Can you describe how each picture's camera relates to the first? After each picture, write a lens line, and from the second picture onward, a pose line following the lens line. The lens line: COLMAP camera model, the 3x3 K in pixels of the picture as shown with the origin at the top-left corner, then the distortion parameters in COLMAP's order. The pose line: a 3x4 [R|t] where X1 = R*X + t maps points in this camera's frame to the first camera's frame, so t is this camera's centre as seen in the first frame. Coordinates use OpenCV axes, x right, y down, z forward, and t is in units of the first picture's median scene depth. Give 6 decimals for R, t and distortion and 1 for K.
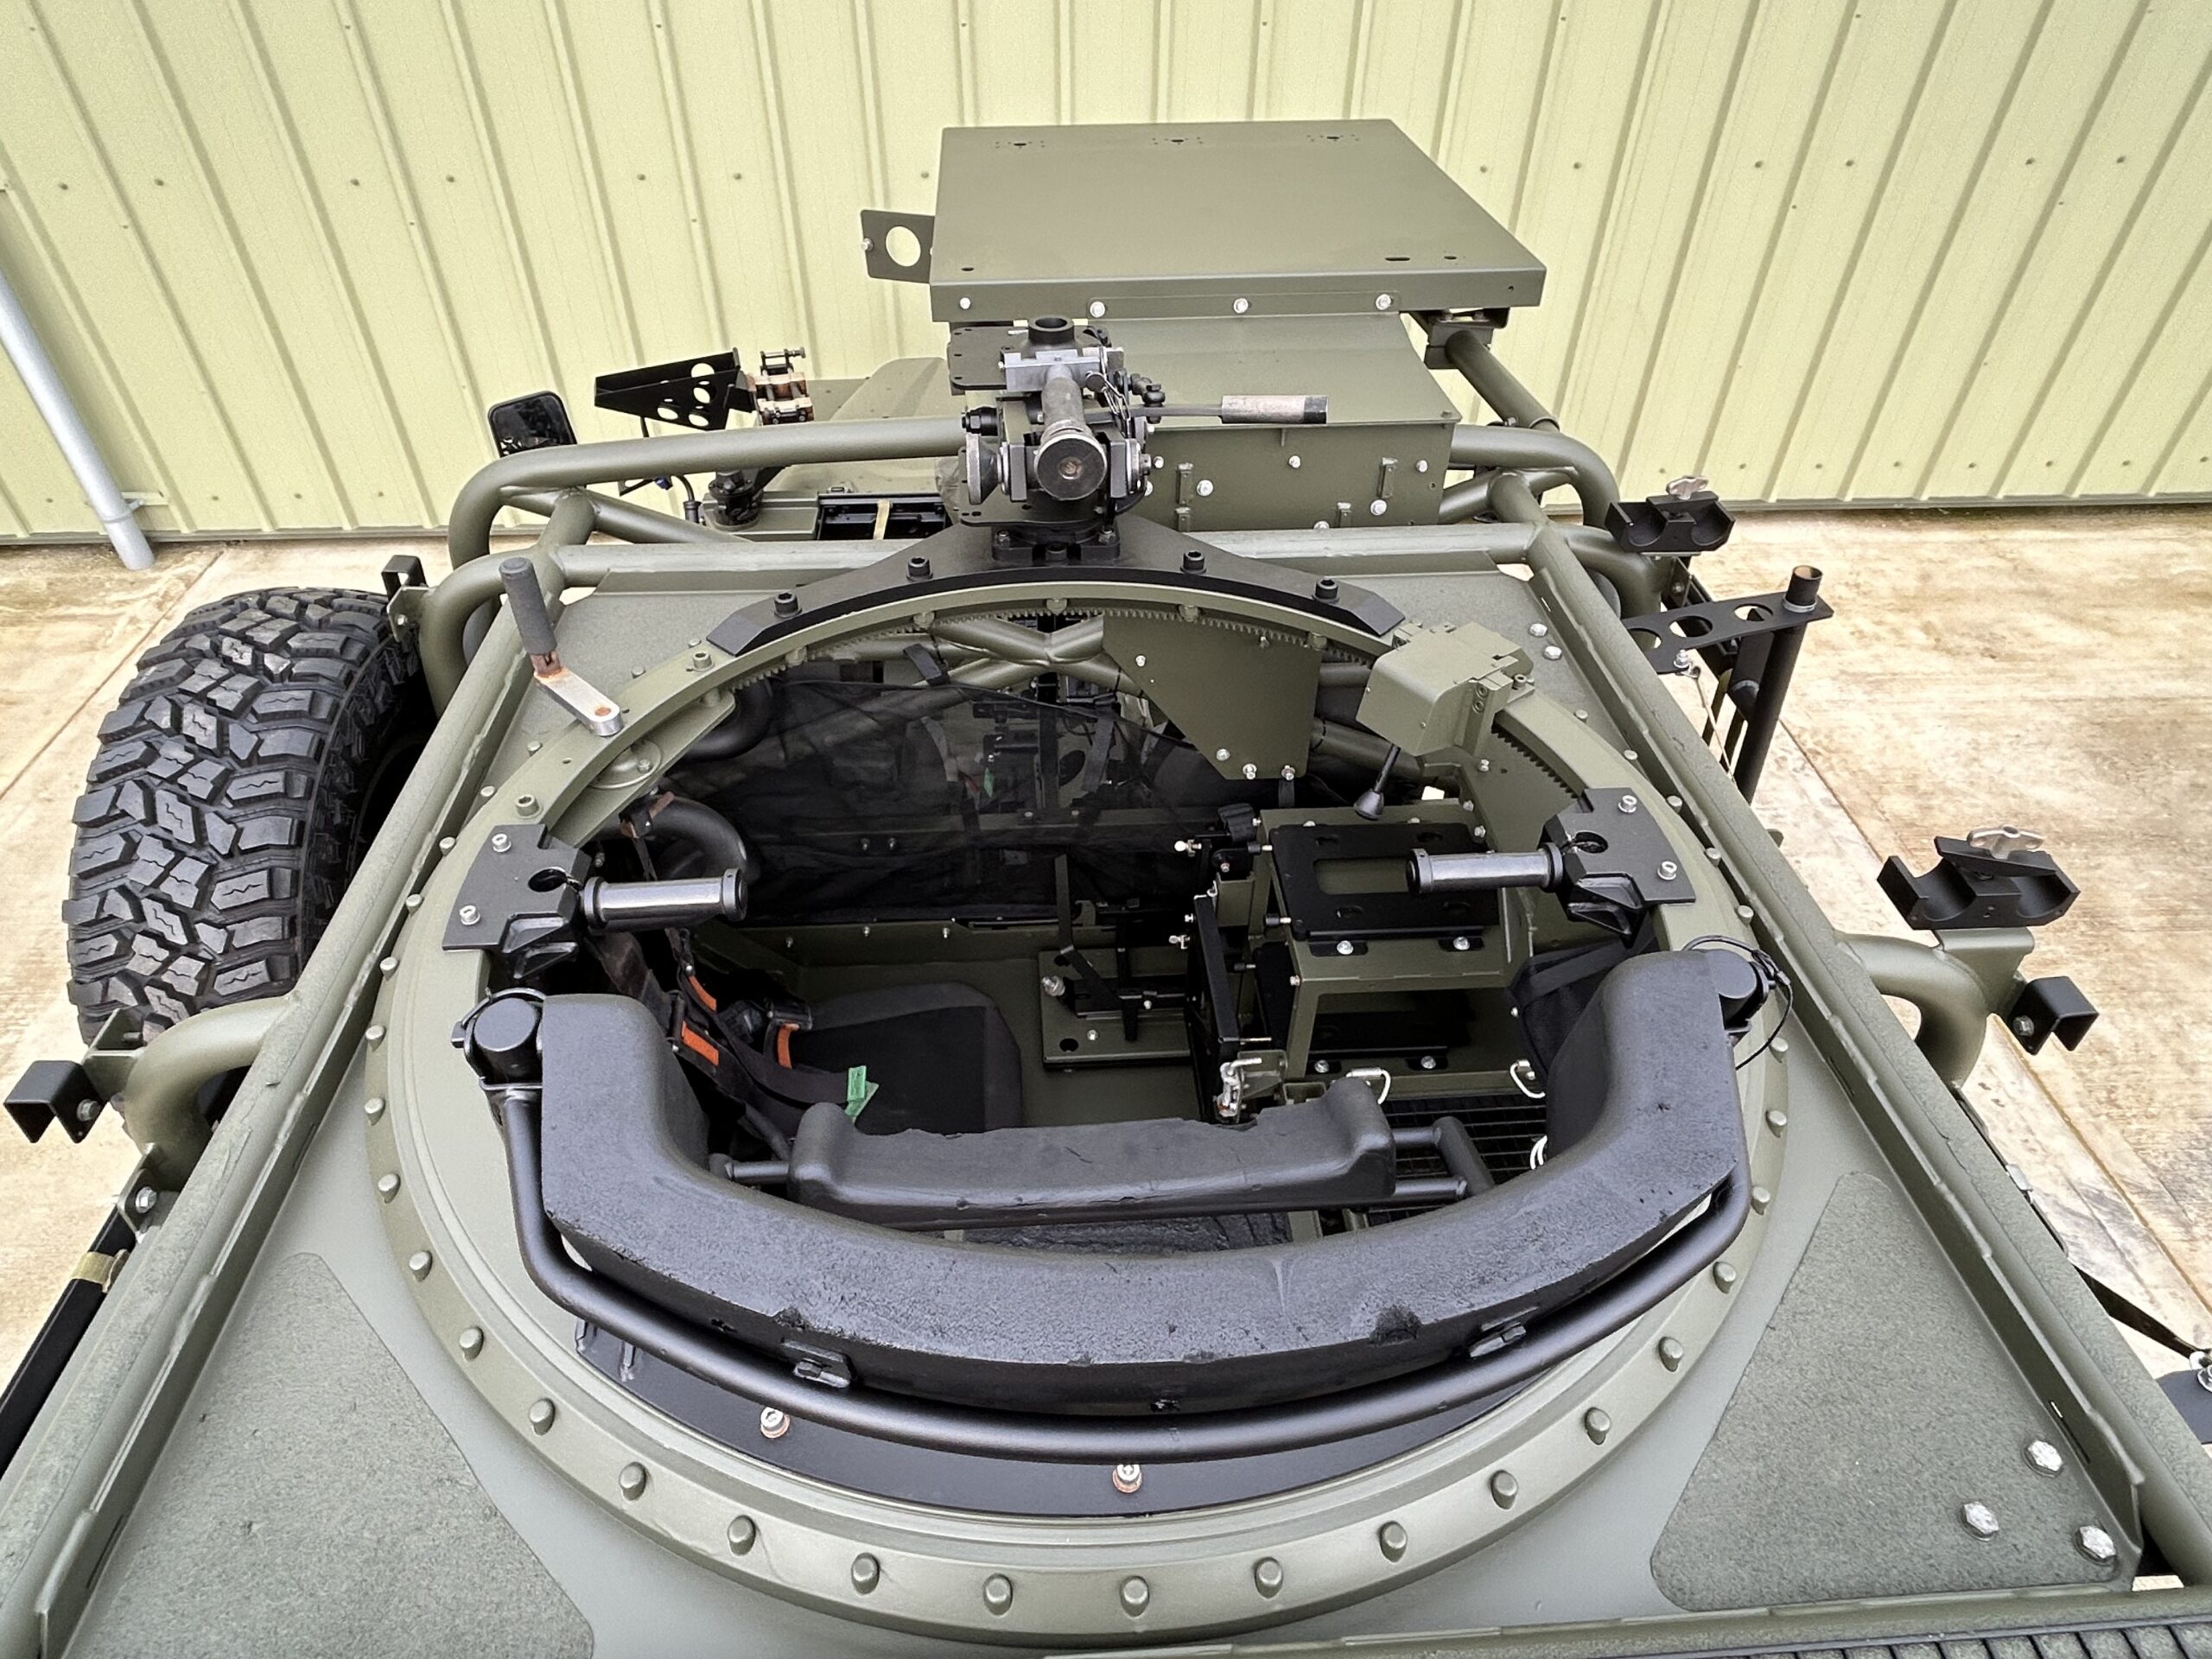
lens RADIAL K [[1300.9, 0, 1106.0], [0, 1300.9, 829.5], [0, 0, 1]] dist [-0.015972, 0.016810]
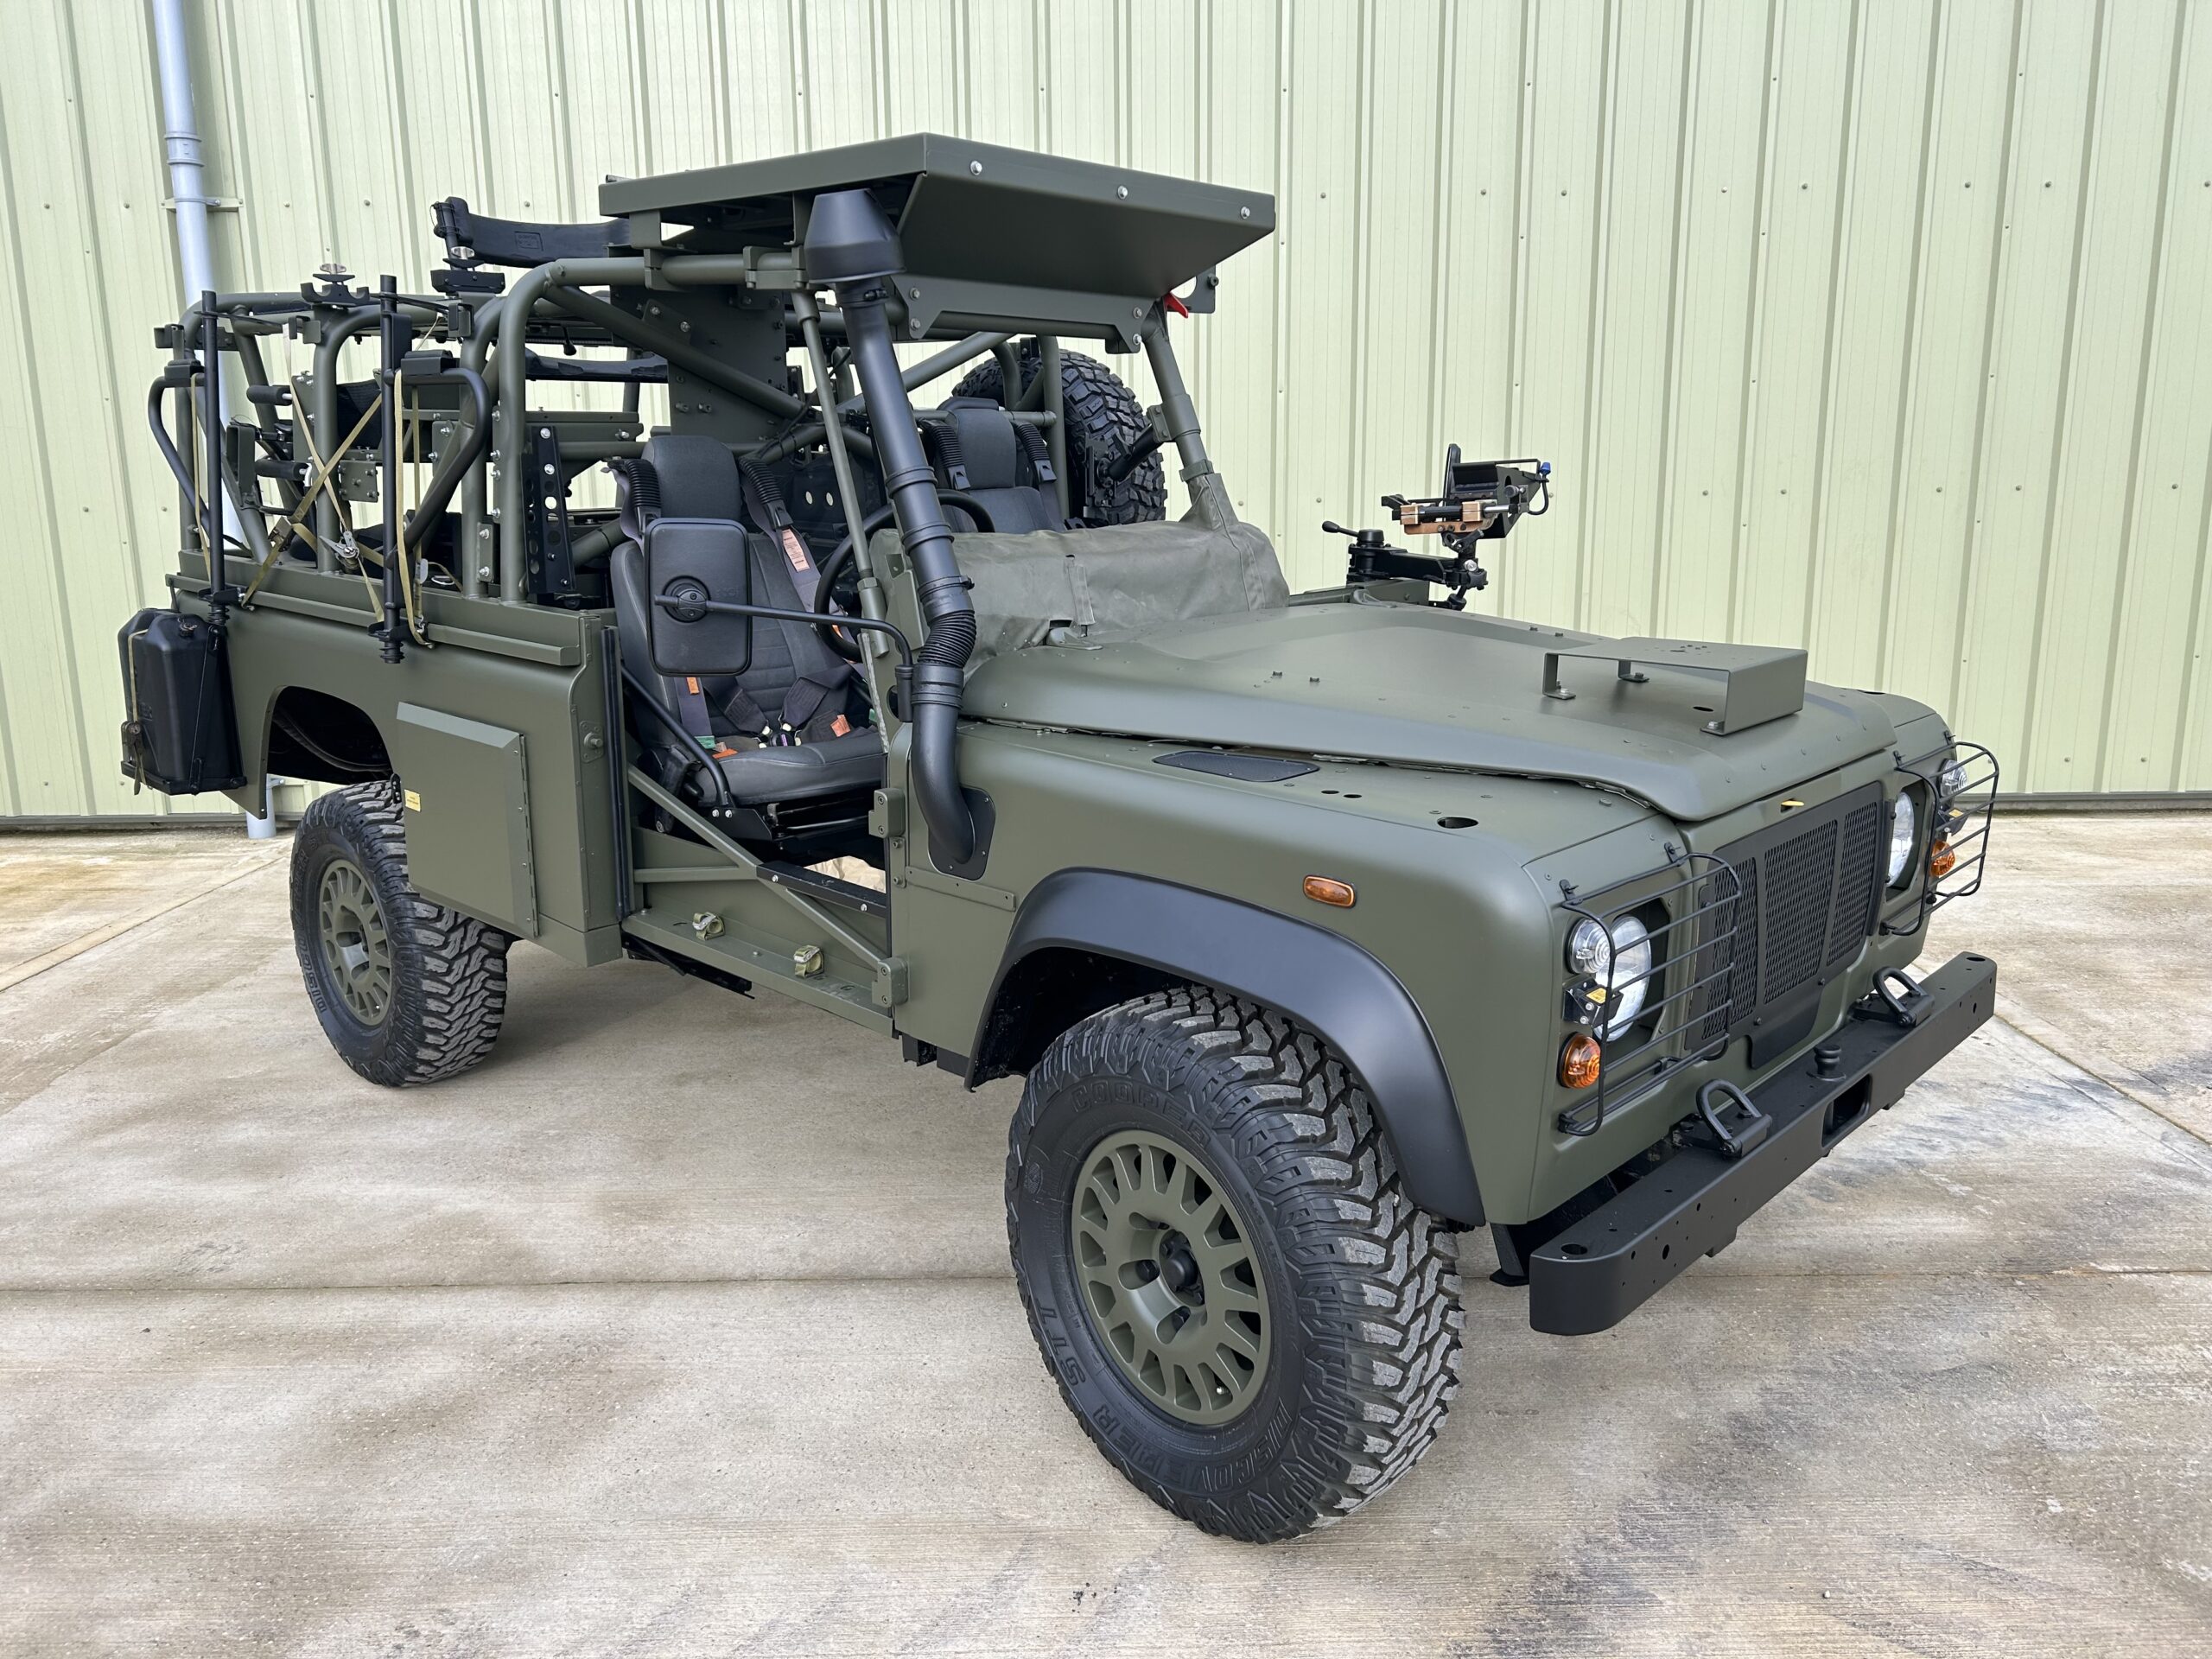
lens RADIAL K [[1671.6, 0, 1113.4], [0, 1671.6, 823.0], [0, 0, 1]] dist [0.052455, -0.048860]
pose [[0.998821, -0.001994, -0.048506, 0.036128], [-0.022393, 0.867592, -0.496771, 0.583556], [0.043073, 0.497272, 0.866525, -0.238111]]
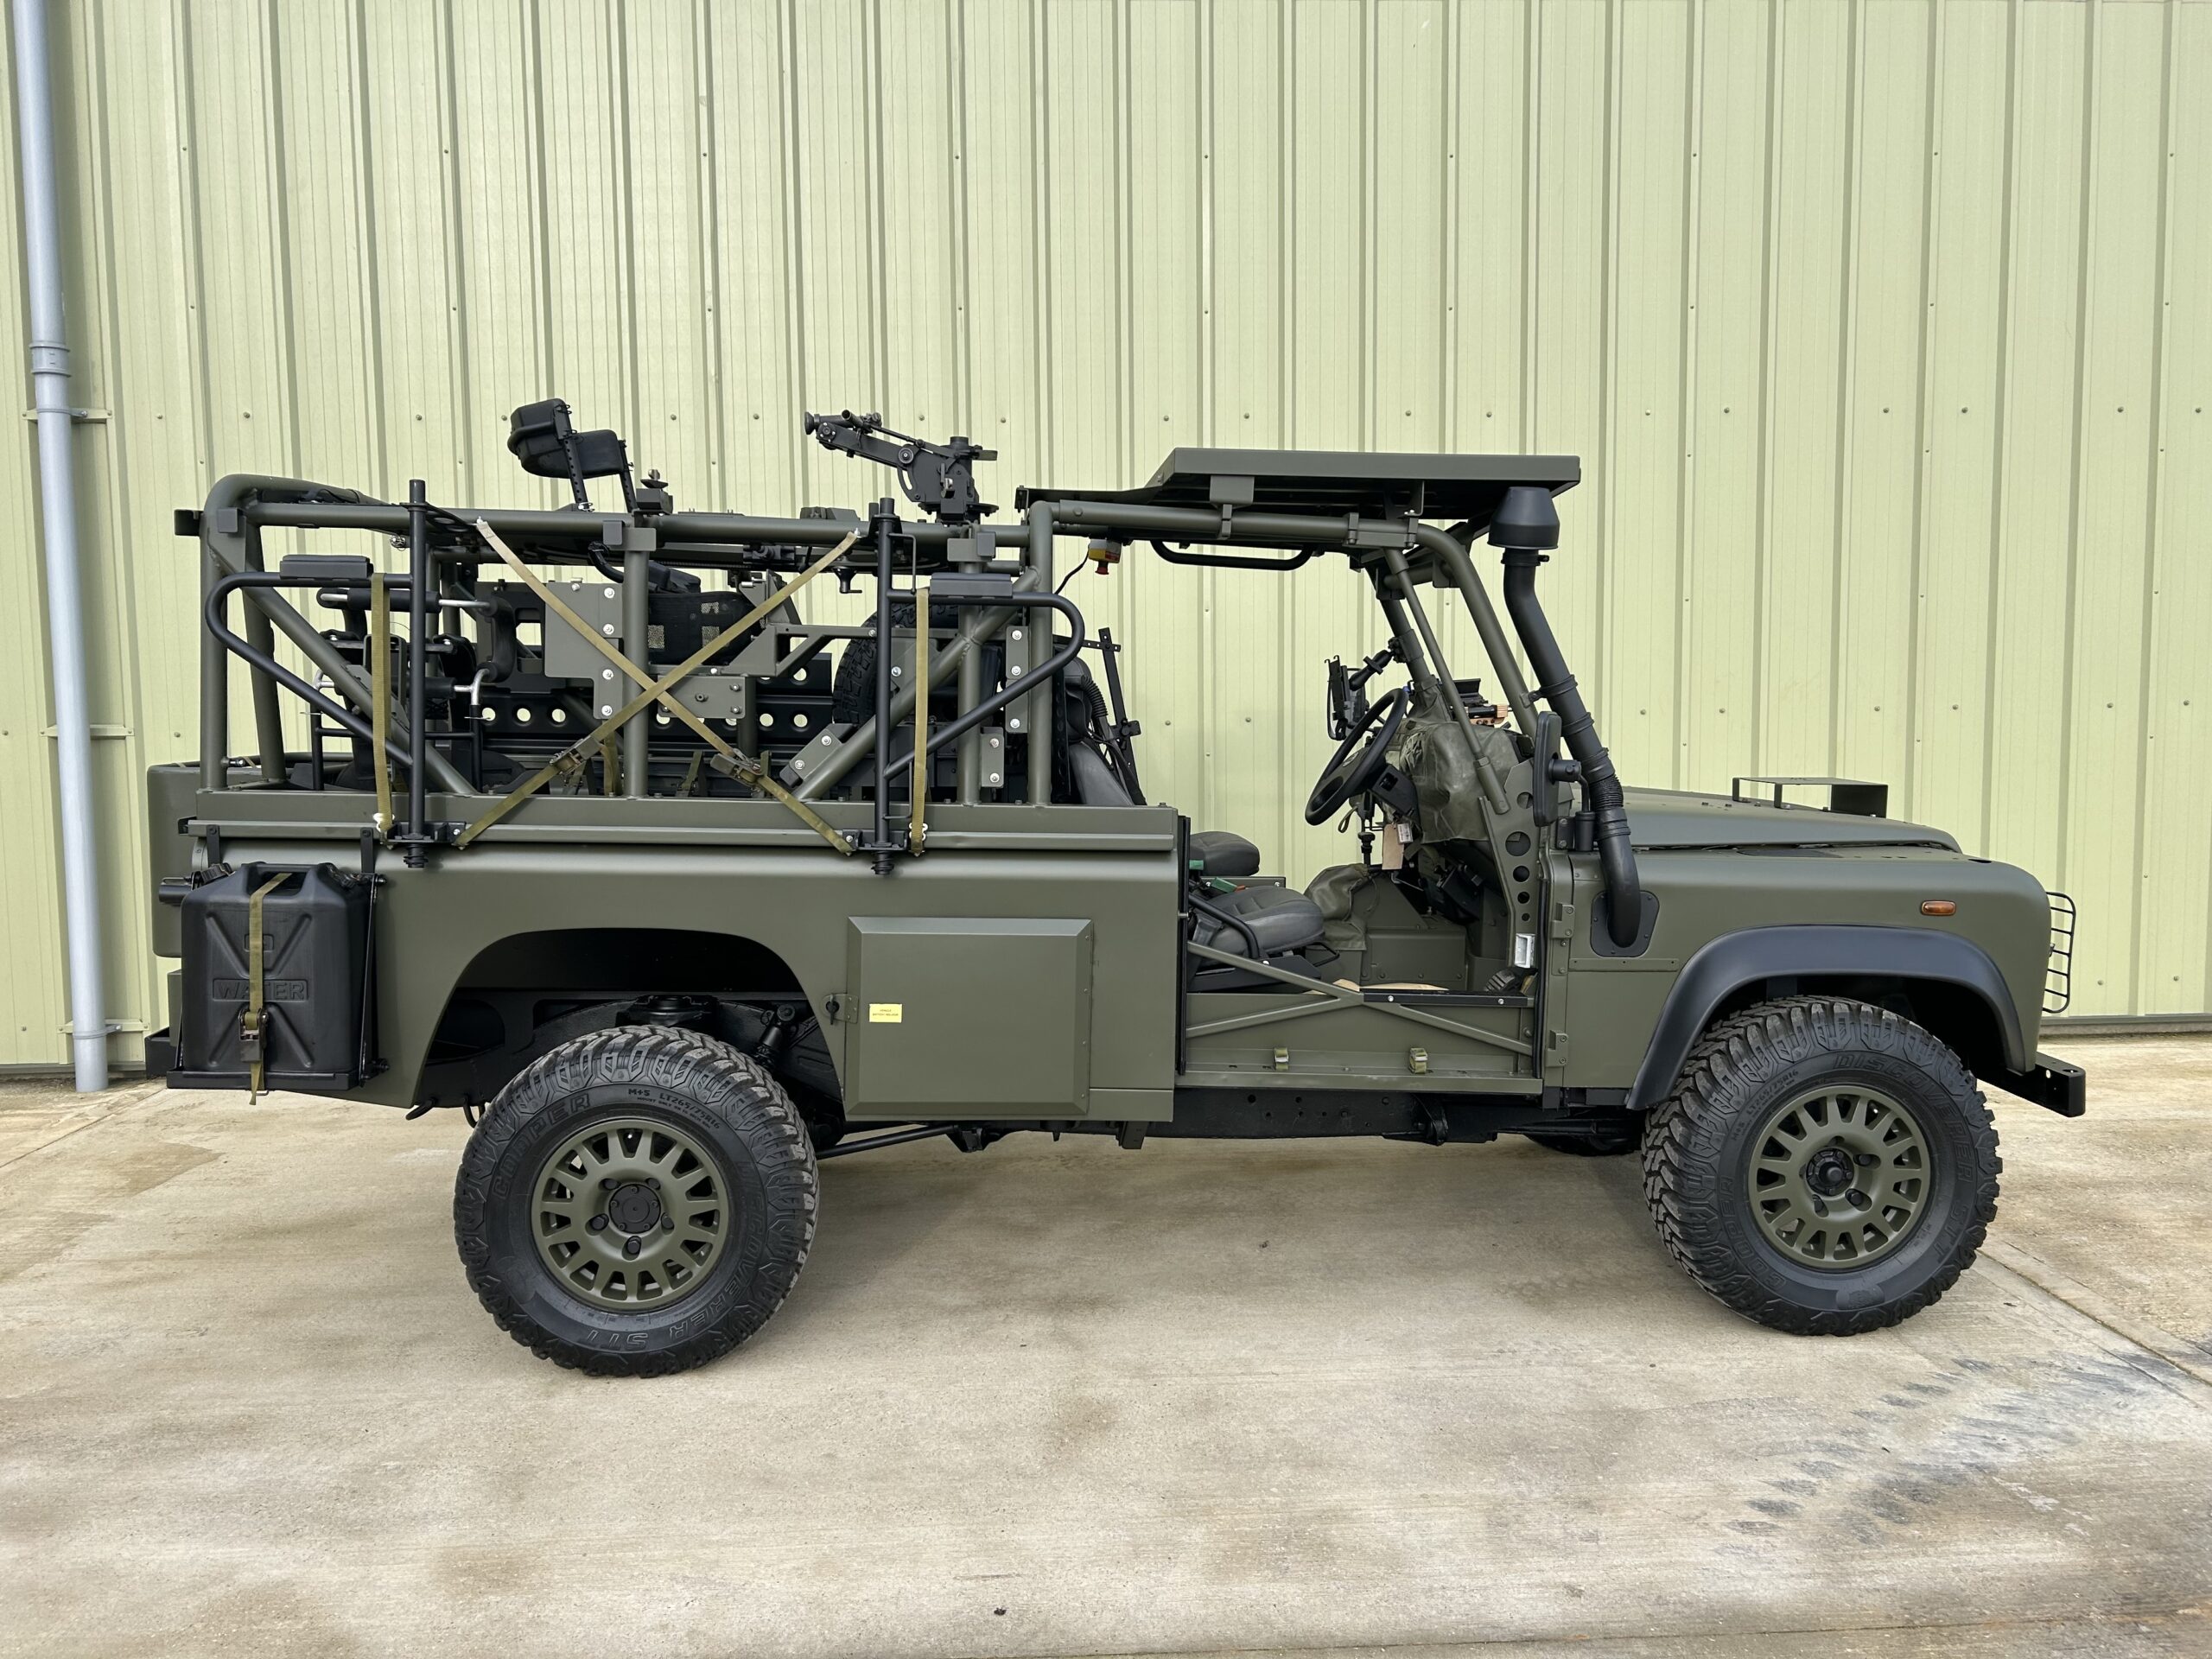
lens RADIAL K [[1668.5, 0, 1100.0], [0, 1668.5, 833.1], [0, 0, 1]] dist [0.058521, -0.058564]
pose [[0.999898, -0.013662, 0.004192, 0.009149], [0.013452, 0.800776, -0.598813, 0.513831], [0.004824, 0.598808, 0.800878, -0.158322]]
